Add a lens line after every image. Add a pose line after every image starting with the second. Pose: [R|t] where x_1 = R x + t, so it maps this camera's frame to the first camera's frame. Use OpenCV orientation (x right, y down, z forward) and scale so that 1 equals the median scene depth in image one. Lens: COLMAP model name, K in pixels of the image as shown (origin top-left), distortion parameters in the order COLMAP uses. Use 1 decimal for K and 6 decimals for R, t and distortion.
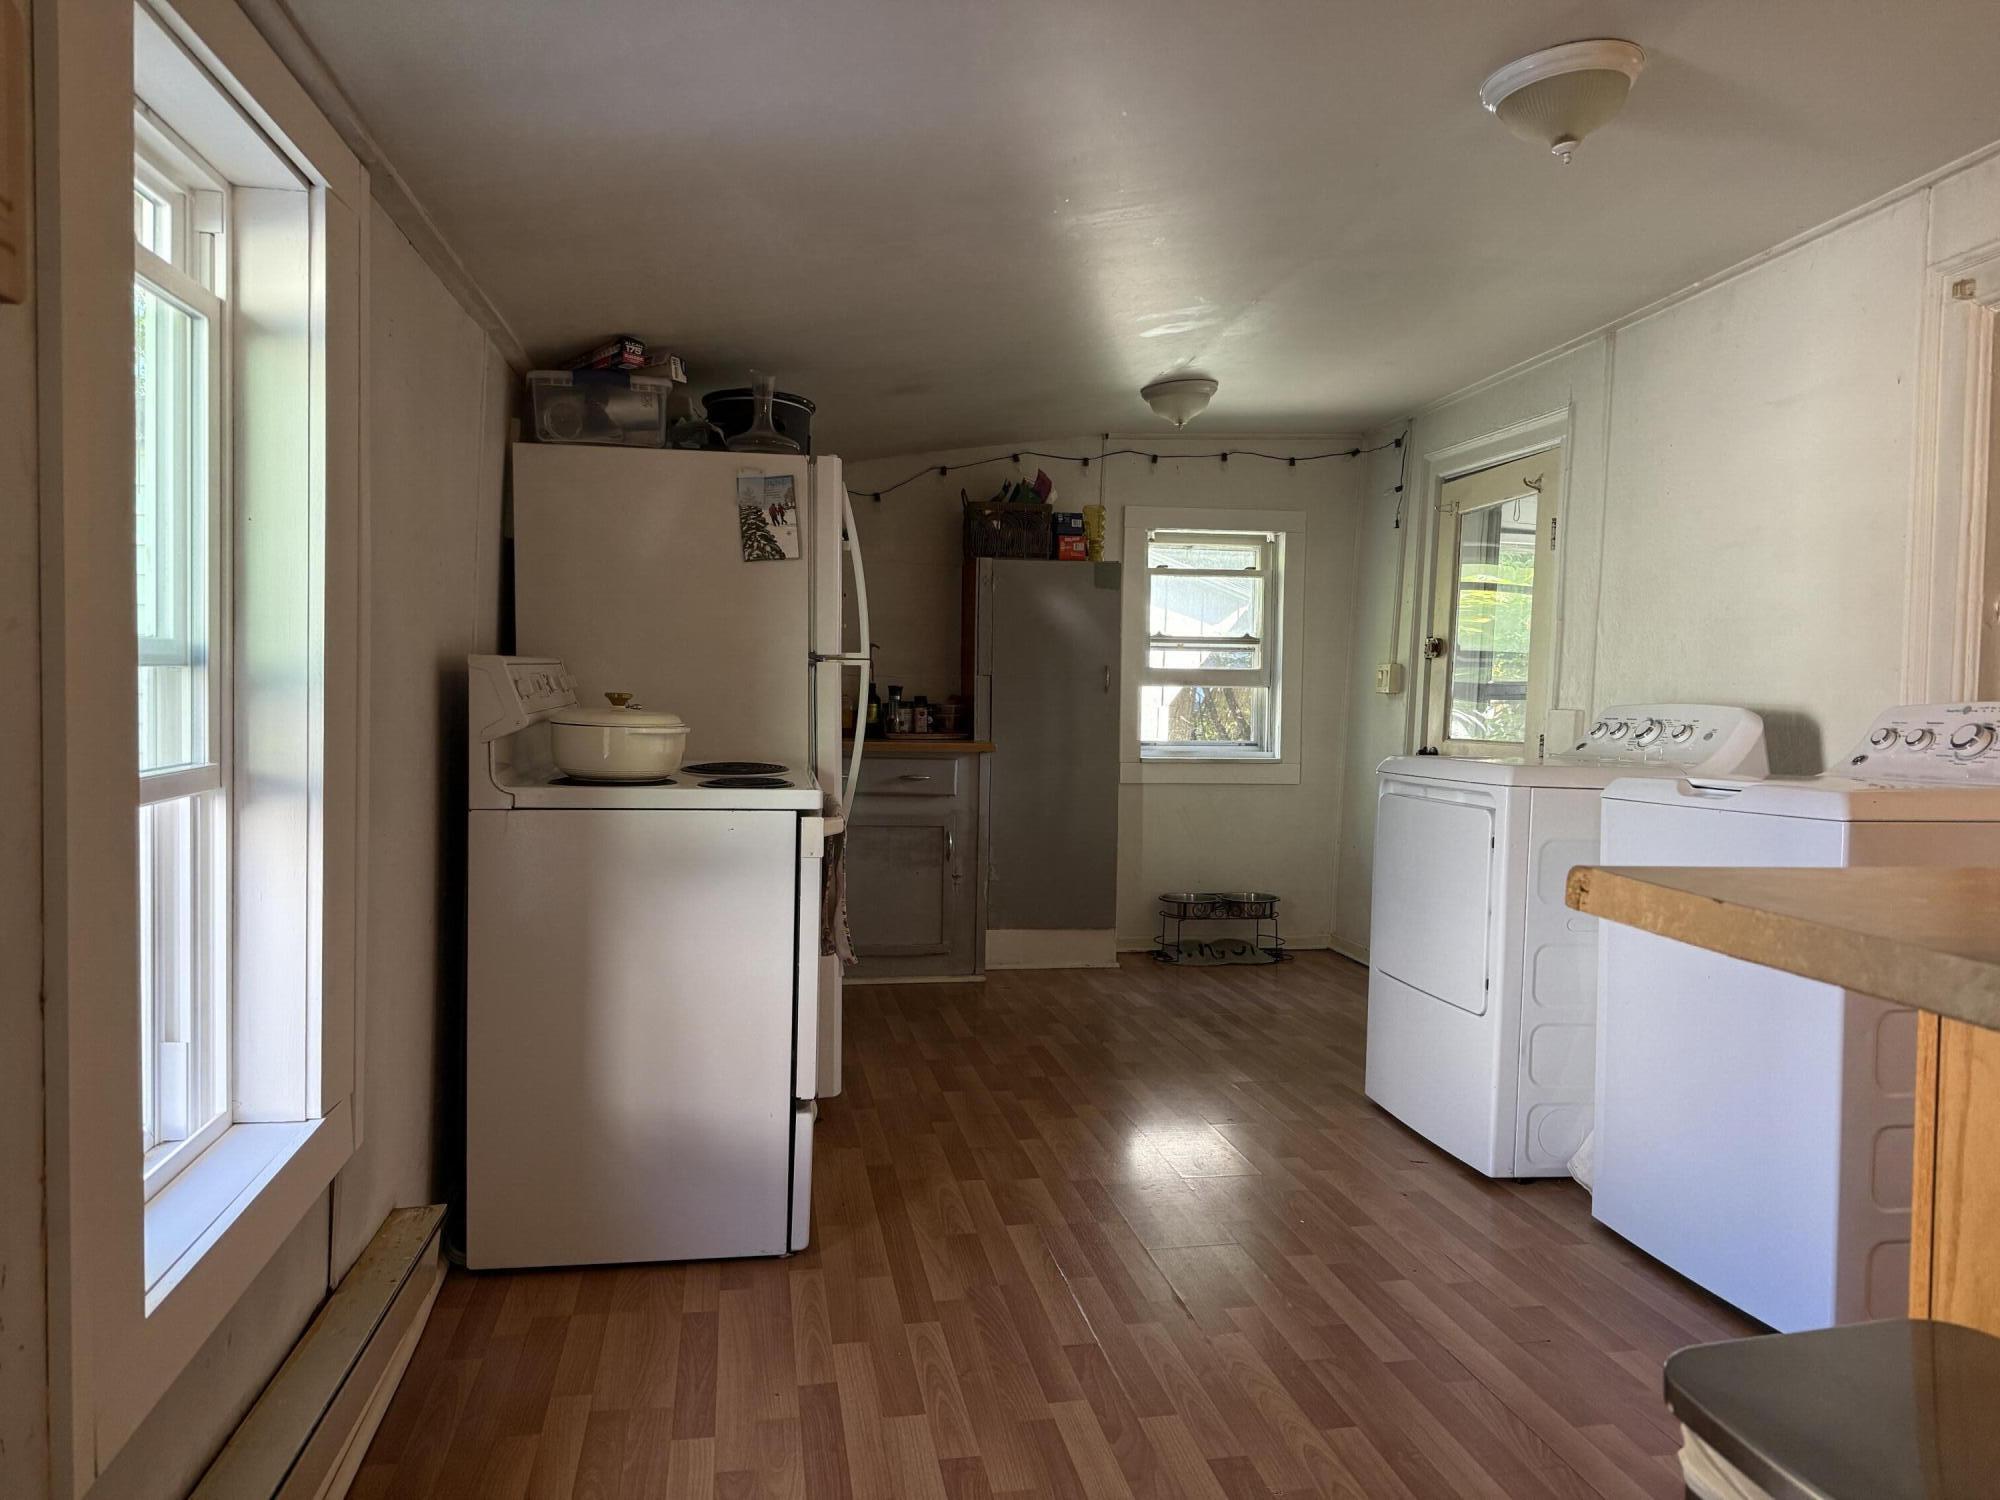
lens RADIAL K [[1428.7, 0, 946.6], [0, 1428.7, 769.0], [0, 0, 1]] dist [0.042483, -0.053604]
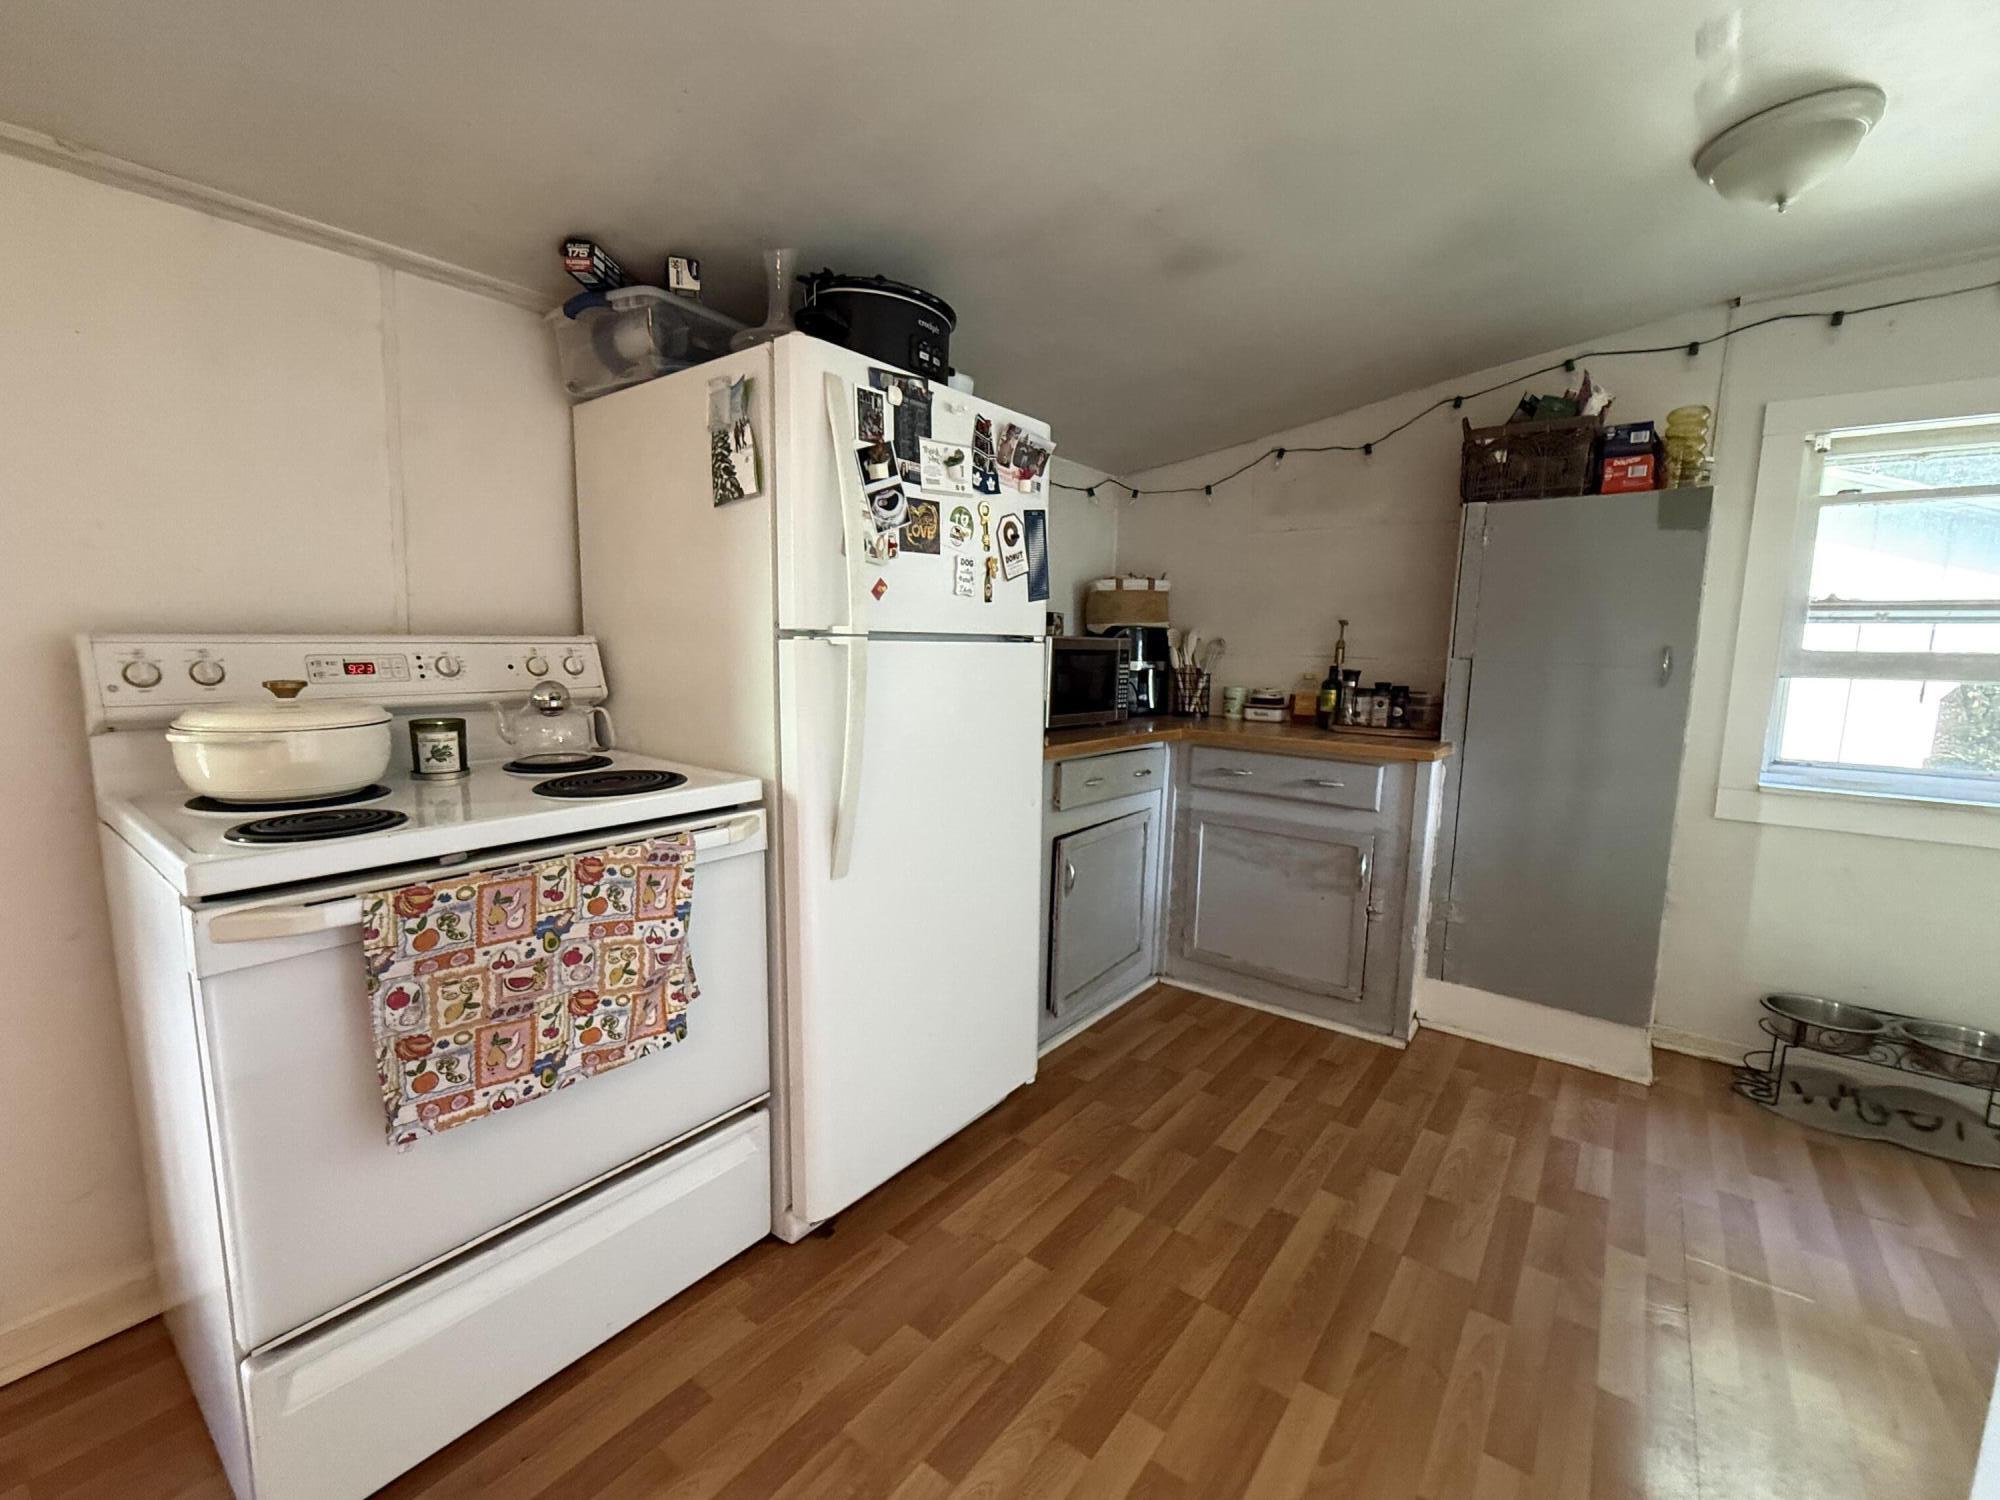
lens RADIAL K [[859.0, 0, 985.5], [0, 859.0, 753.8], [0, 0, 1]] dist [0.000133, -0.001115]
pose [[0.690594, 0.090646, -0.717540, 0.202430], [-0.053194, 0.995794, 0.074601, -0.038397], [0.721284, -0.013350, 0.692511, 0.537234]]
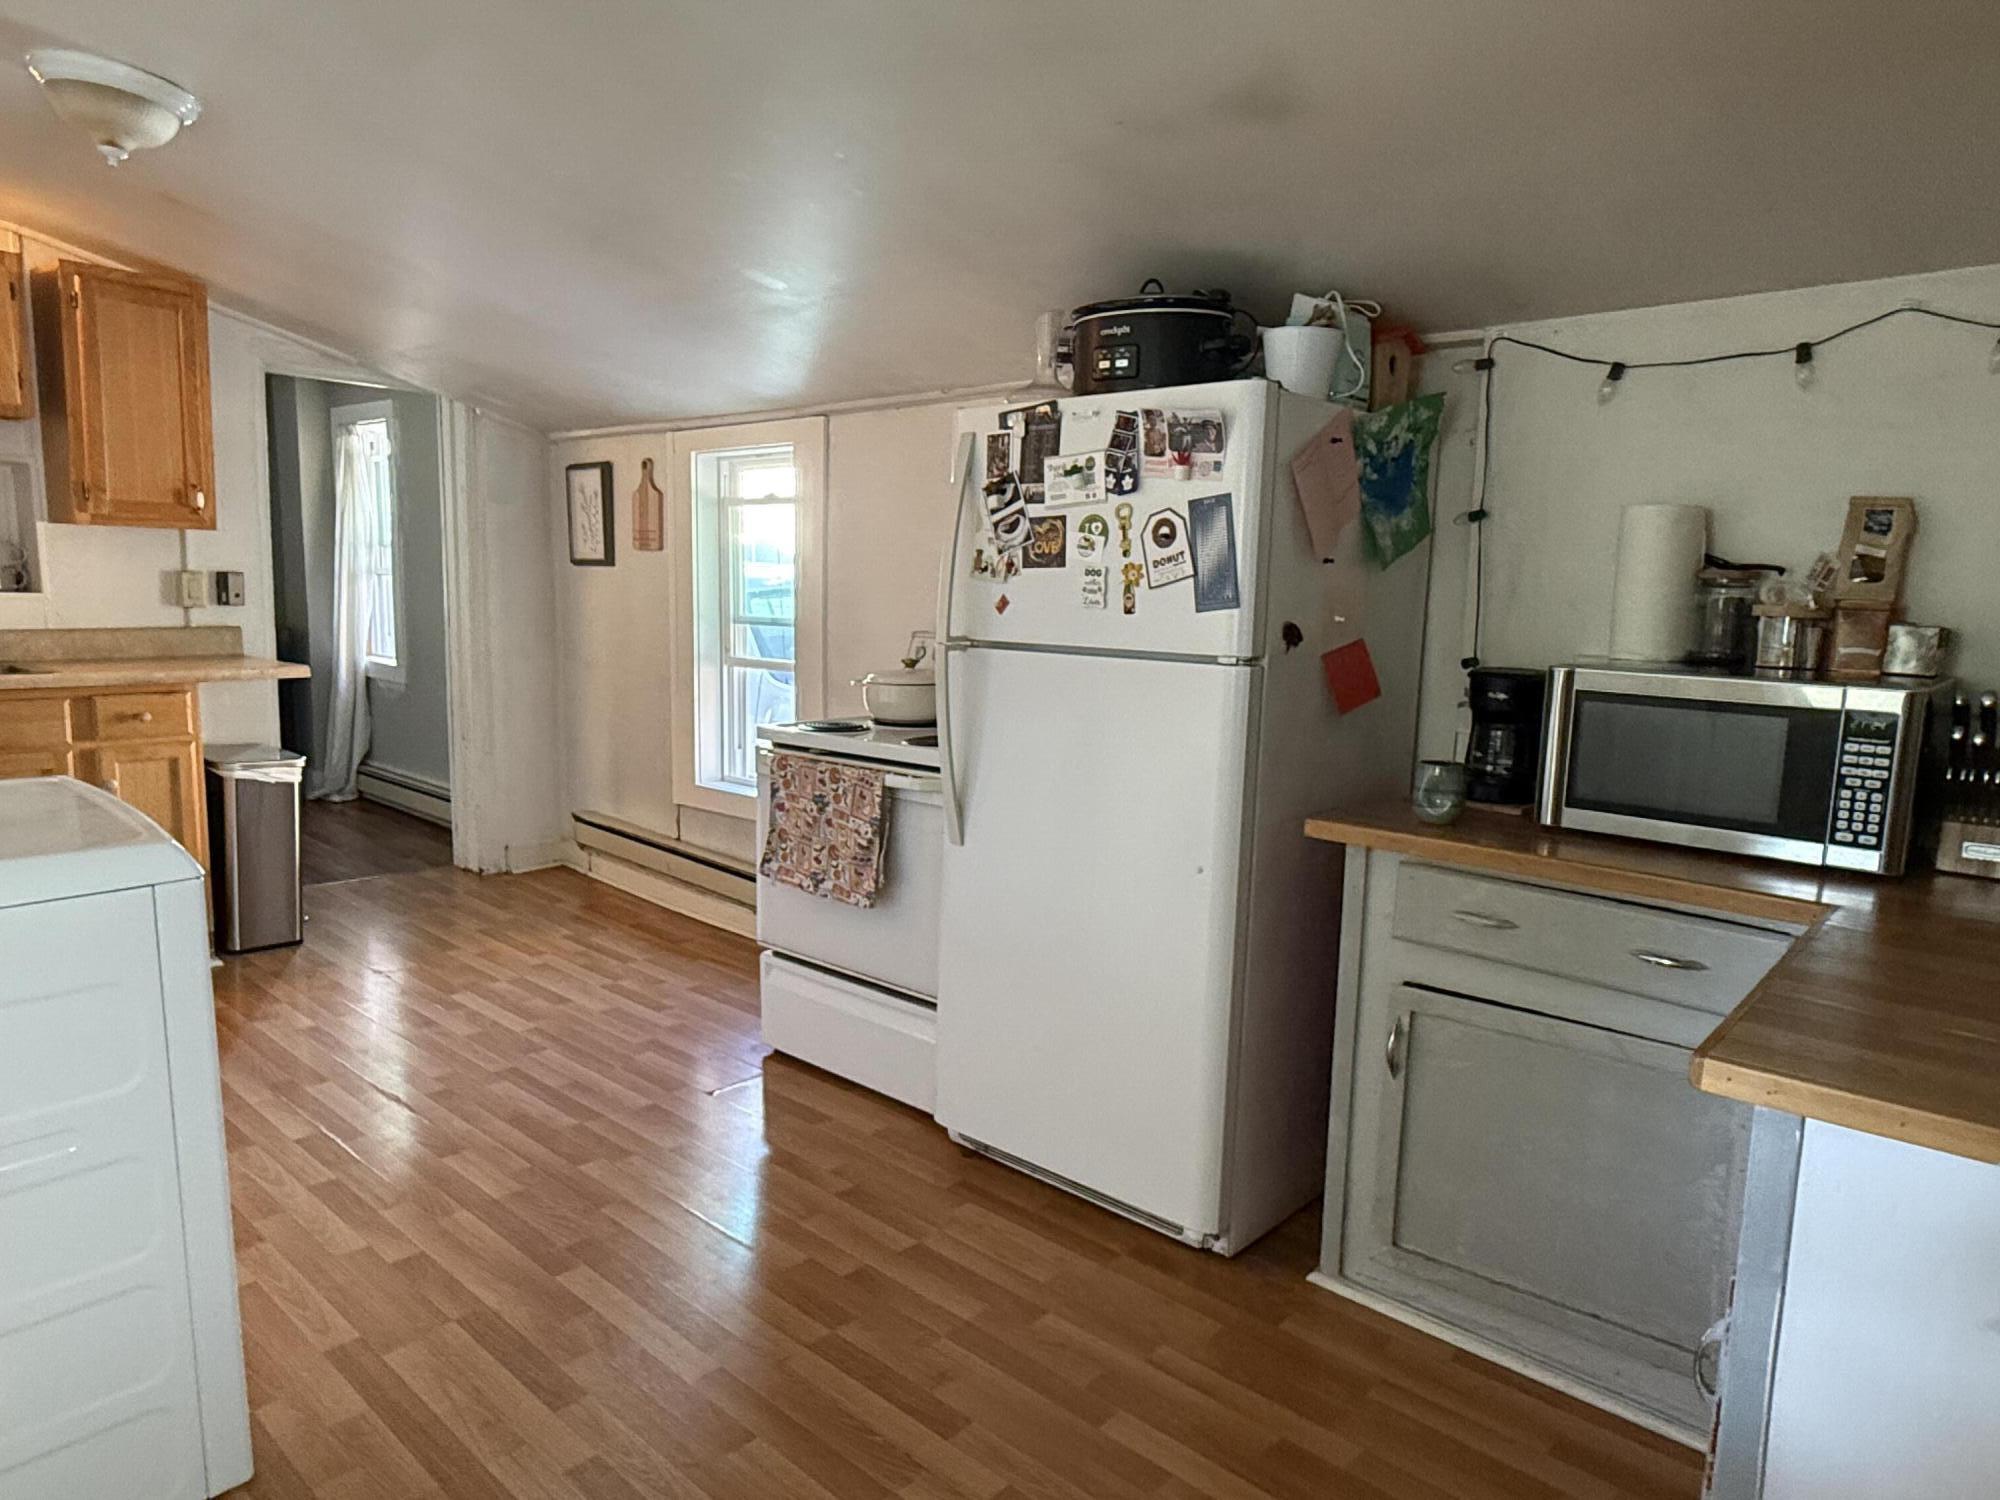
lens RADIAL K [[1255.8, 0, 1001.8], [0, 1255.8, 760.7], [0, 0, 1]] dist [-0.005732, 0.003562]
pose [[-0.770857, 0.054207, -0.634698, 0.273375], [-0.077327, 0.981041, 0.177702, -0.101109], [0.632297, 0.186063, -0.752051, 1.122351]]
